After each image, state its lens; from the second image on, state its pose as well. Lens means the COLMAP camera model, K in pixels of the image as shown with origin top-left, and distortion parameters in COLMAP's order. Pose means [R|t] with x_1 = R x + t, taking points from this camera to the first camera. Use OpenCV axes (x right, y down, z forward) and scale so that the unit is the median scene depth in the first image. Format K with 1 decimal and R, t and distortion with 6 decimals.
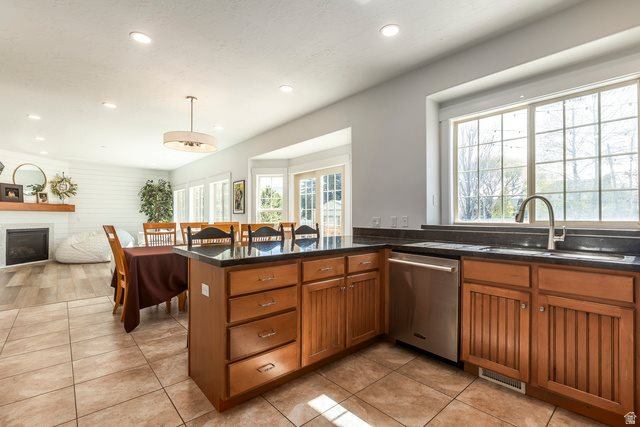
lens RADIAL K [[294.2, 0, 320.0], [0, 294.2, 213.5], [0, 0, 1]] dist [-0.001186, -0.000284]
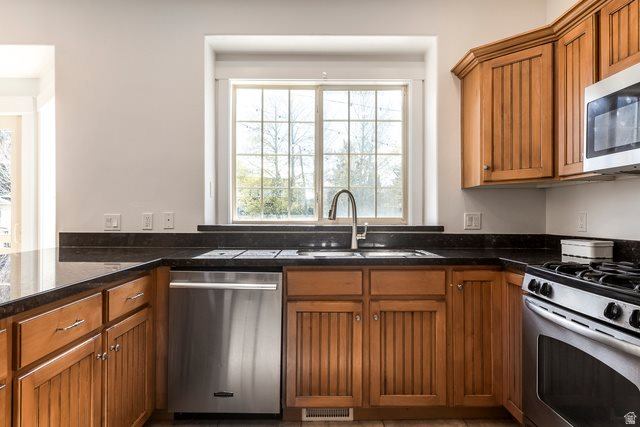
lens RADIAL K [[376.4, 0, 320.0], [0, 376.4, 213.5], [0, 0, 1]] dist [0.004943, -0.001230]
pose [[0.653220, 0.002071, 0.757165, -0.175101], [-0.008941, 0.999948, 0.004979, 0.007362], [-0.757115, -0.010022, 0.653205, 0.323100]]
